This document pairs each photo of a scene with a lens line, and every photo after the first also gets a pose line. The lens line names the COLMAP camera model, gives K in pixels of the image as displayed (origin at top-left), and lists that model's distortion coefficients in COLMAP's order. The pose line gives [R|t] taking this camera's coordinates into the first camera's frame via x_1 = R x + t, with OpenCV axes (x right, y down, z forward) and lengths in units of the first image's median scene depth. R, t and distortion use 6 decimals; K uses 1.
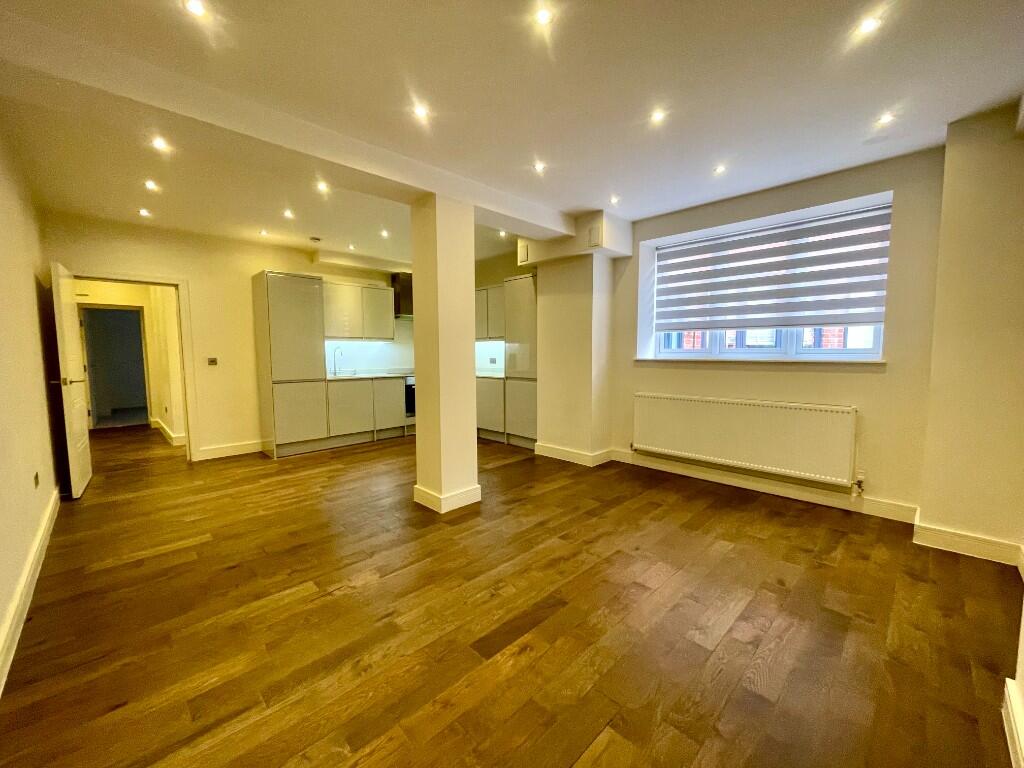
lens RADIAL K [[413.7, 0, 512.2], [0, 413.7, 386.7], [0, 0, 1]] dist [0.000984, -0.001680]
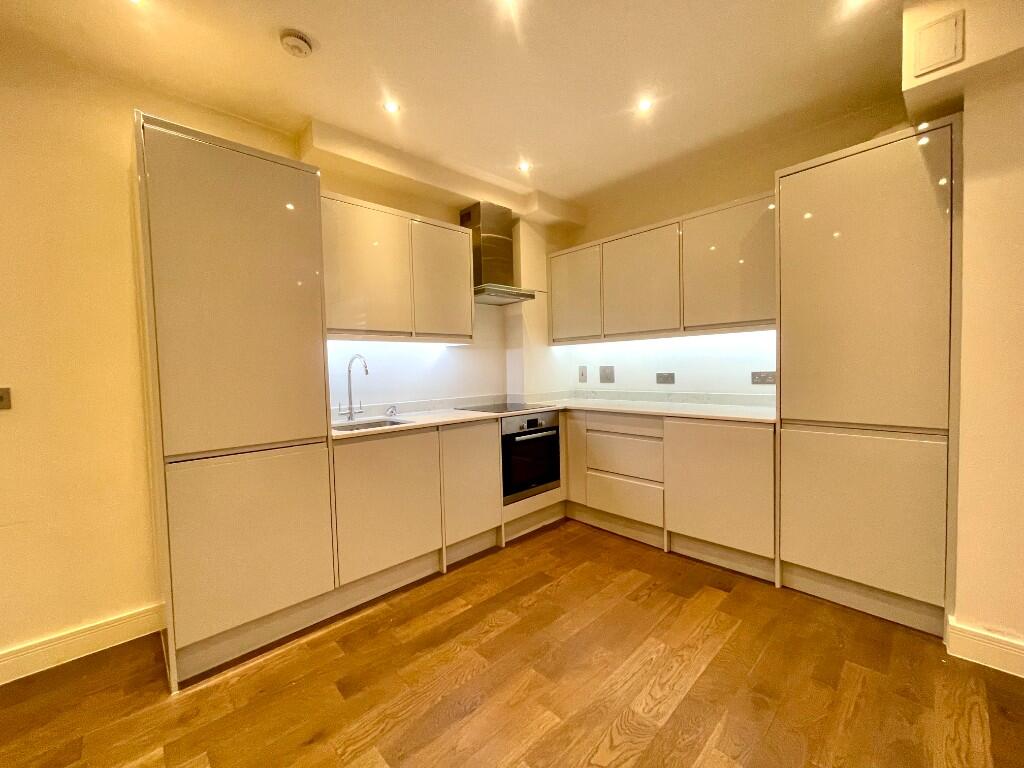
lens RADIAL K [[413.7, 0, 512.2], [0, 413.7, 382.4], [0, 0, 1]] dist [0.000984, -0.001680]
pose [[0.999605, -0.020942, -0.018760, -0.309362], [0.019950, 0.998470, -0.051574, -0.050592], [0.019812, 0.051180, 0.998493, 0.702761]]
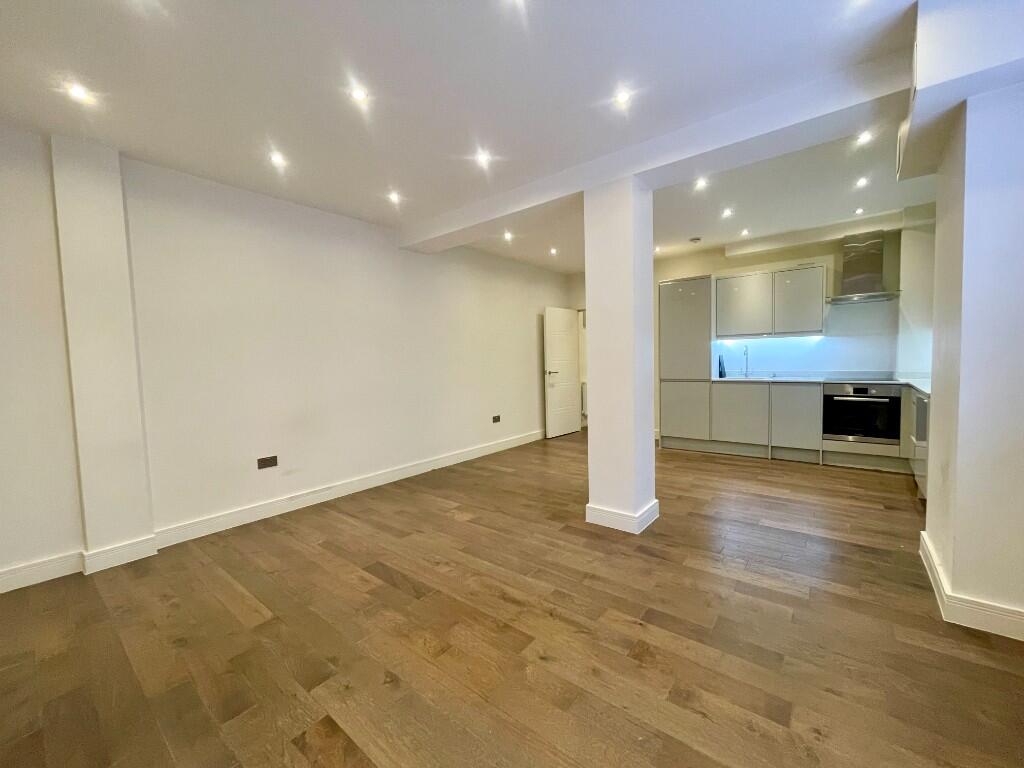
lens RADIAL K [[413.7, 0, 510.7], [0, 413.7, 383.8], [0, 0, 1]] dist [0.000984, -0.001680]
pose [[0.109801, 0.059961, -0.992143, 0.516543], [-0.060564, 0.996728, 0.053535, -0.036661], [0.992107, 0.054210, 0.113073, 0.485653]]
